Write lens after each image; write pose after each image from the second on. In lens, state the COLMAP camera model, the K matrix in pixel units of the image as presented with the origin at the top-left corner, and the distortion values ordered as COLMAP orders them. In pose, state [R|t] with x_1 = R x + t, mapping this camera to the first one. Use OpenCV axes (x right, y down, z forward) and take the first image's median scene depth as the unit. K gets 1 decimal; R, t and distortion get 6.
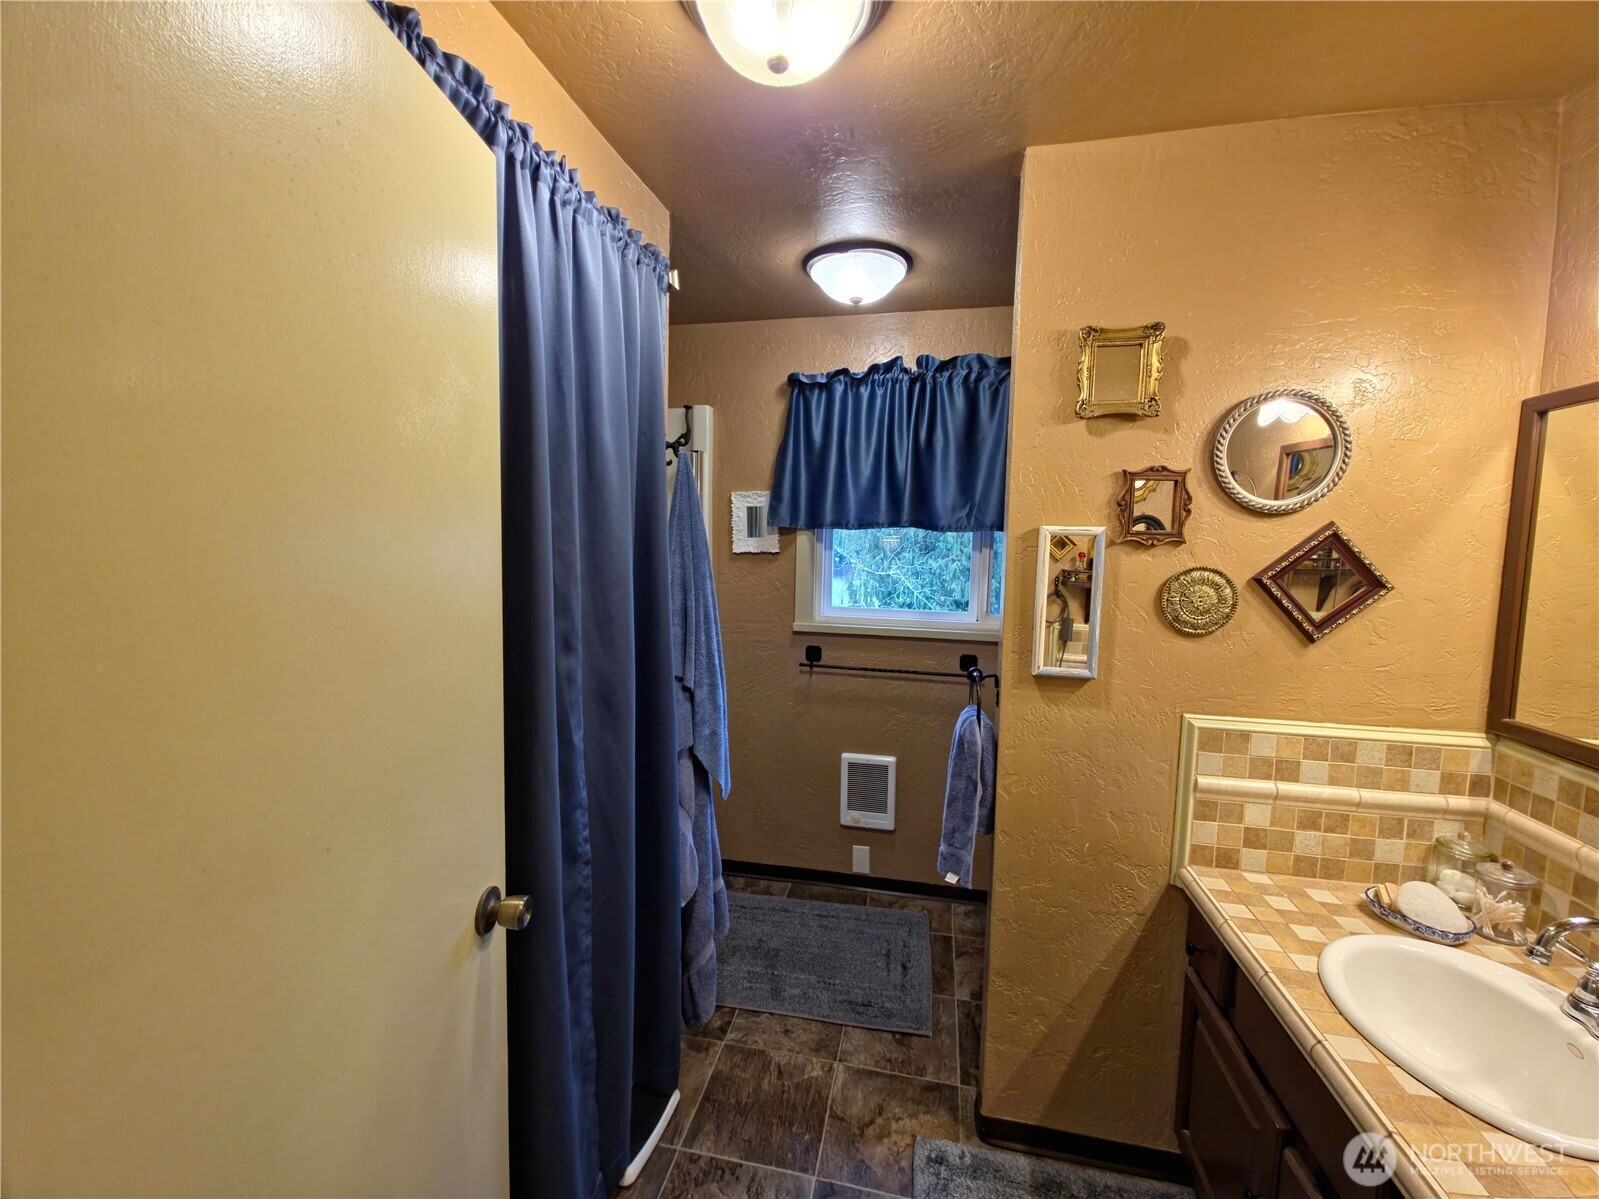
lens RADIAL K [[641.3, 0, 800.3], [0, 641.3, 594.2], [0, 0, 1]] dist [0.017356, -0.009011]
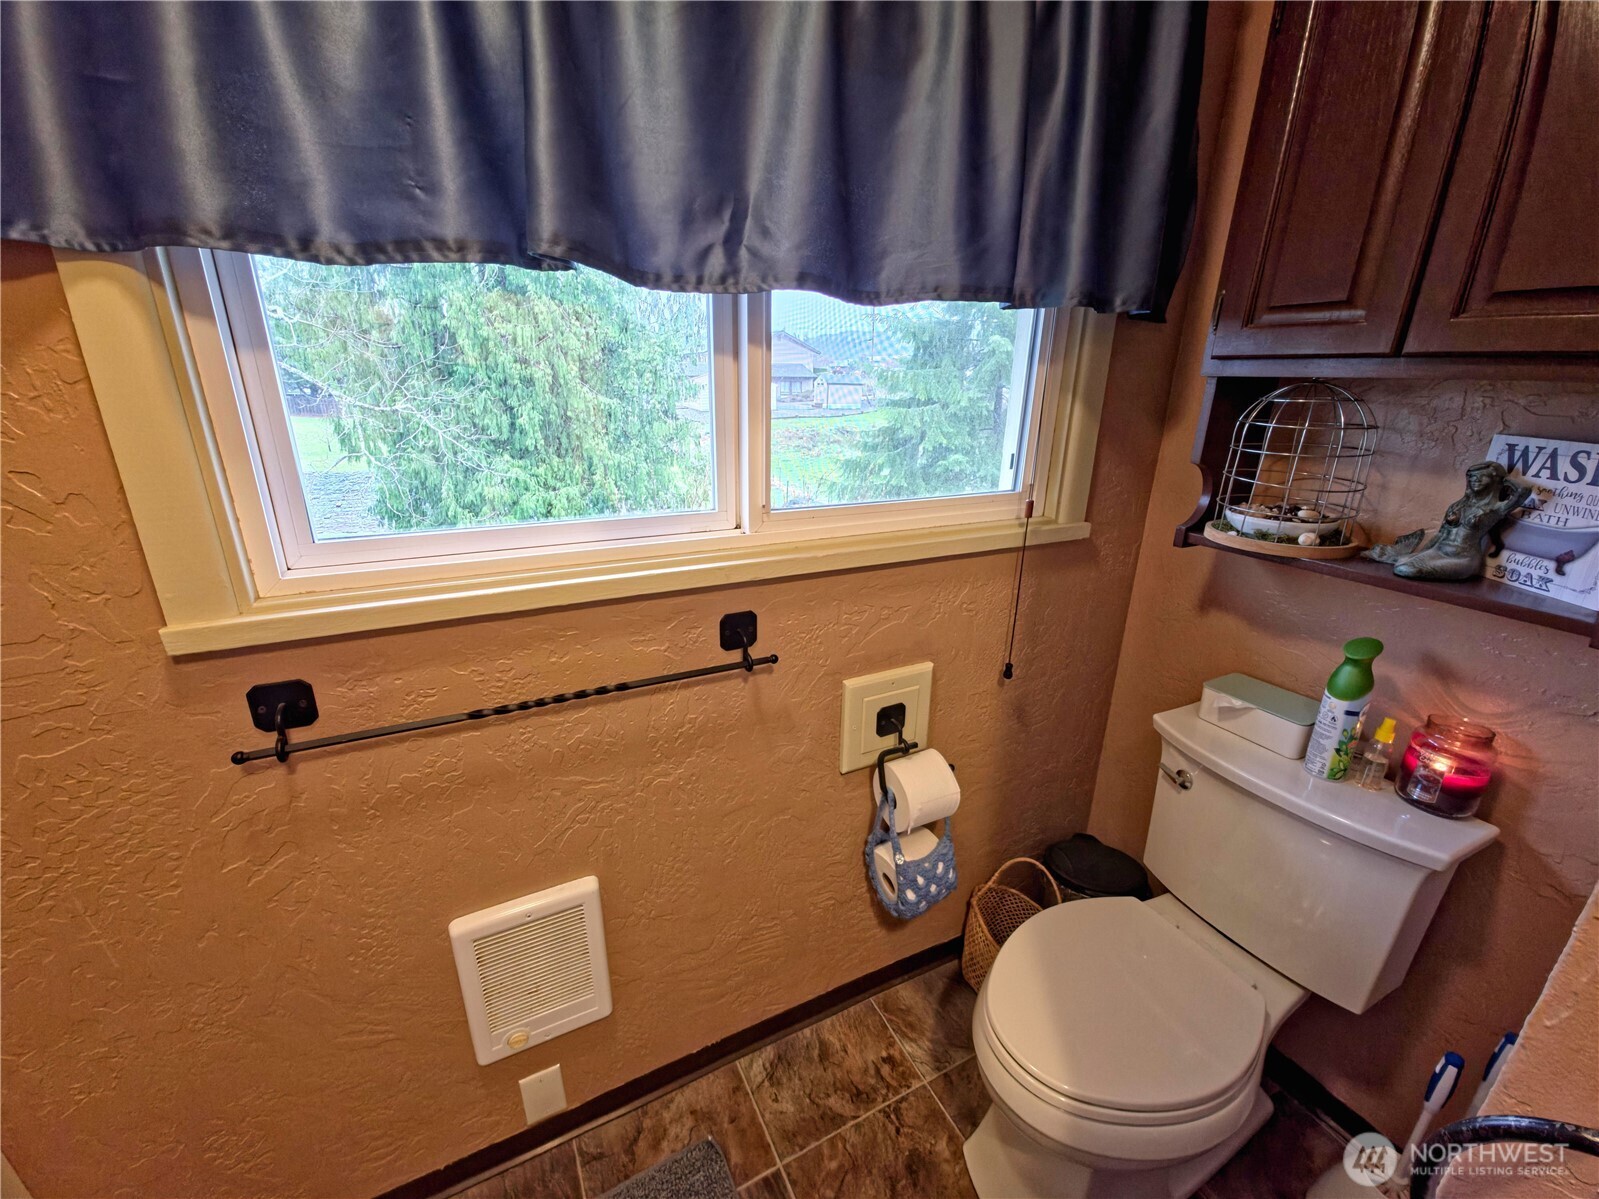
lens RADIAL K [[667.5, 0, 800.7], [0, 667.5, 597.0], [0, 0, 1]] dist [0.016903, -0.010084]
pose [[0.784238, -0.206318, 0.585153, 0.070406], [0.054873, 0.962462, 0.265811, -0.053881], [-0.618029, -0.176350, 0.766121, 1.109132]]
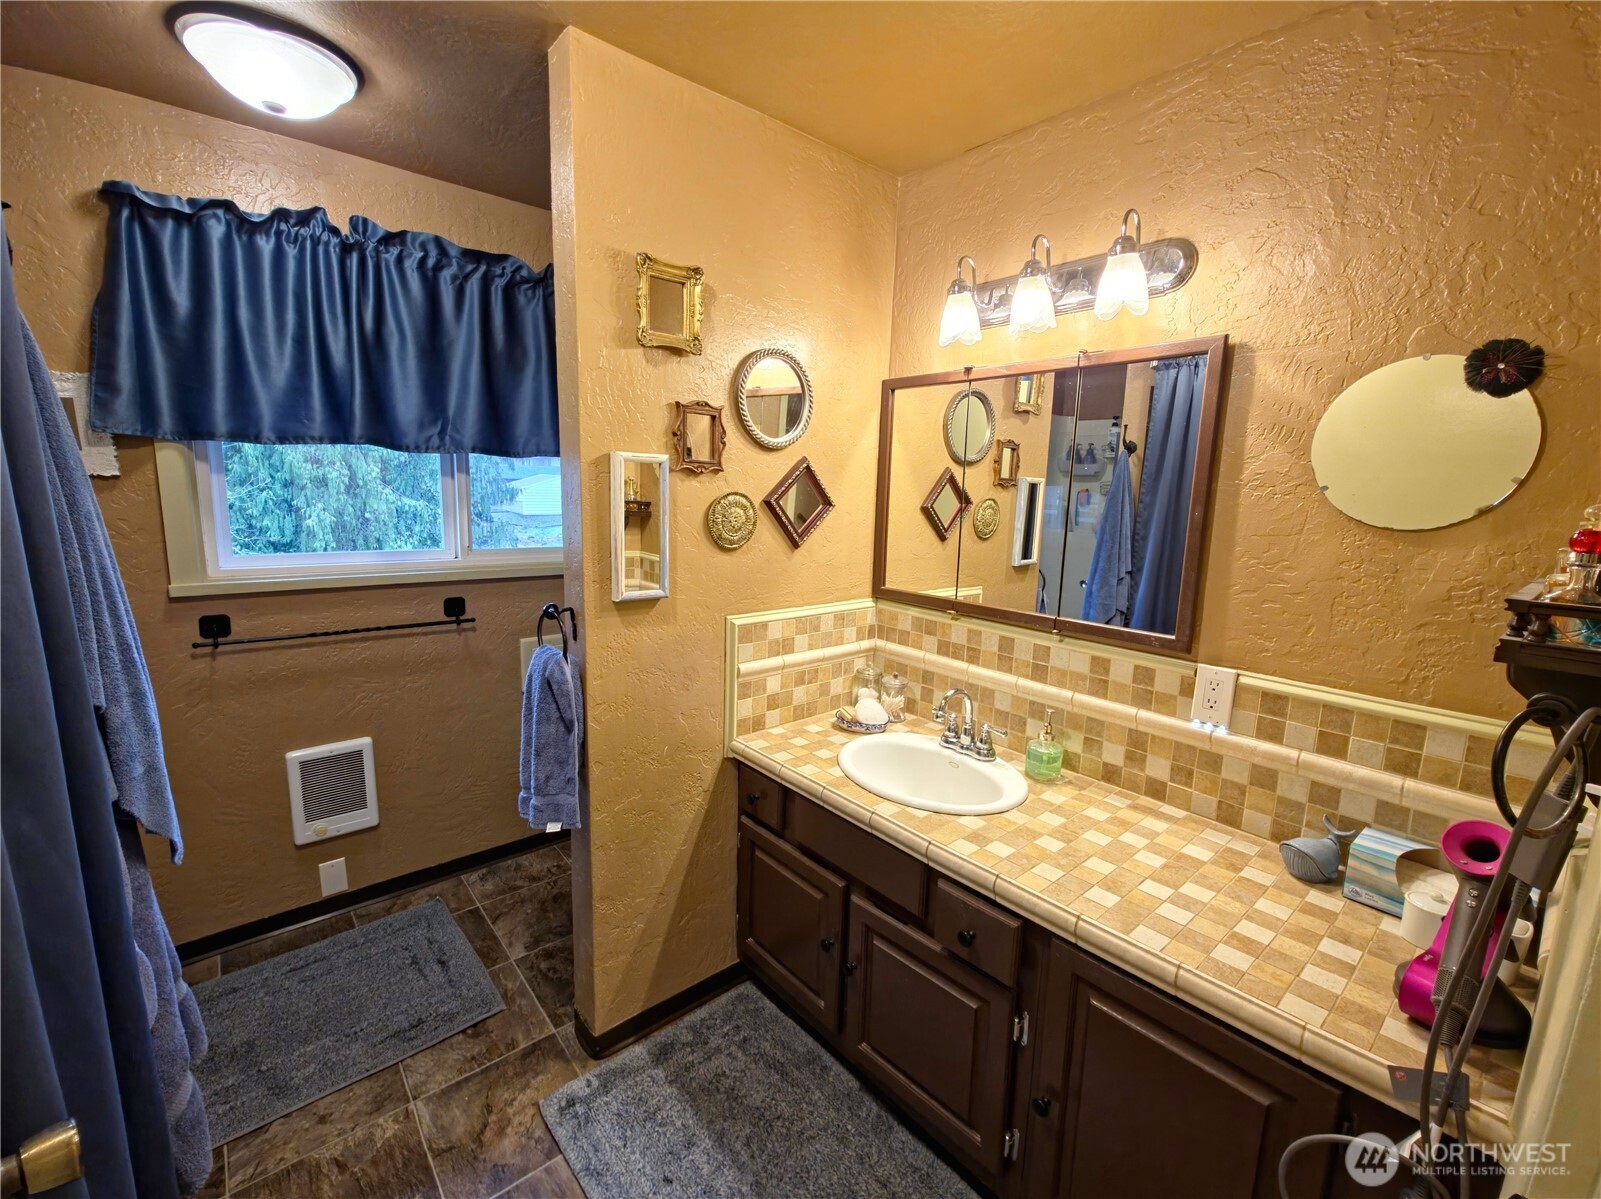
lens RADIAL K [[675.6, 0, 792.9], [0, 675.6, 593.1], [0, 0, 1]] dist [0.015773, -0.006538]
pose [[0.619144, -0.126521, 0.775018, -0.281501], [0.047504, 0.991162, 0.123857, -0.006043], [-0.783839, -0.039869, 0.619683, 0.125115]]
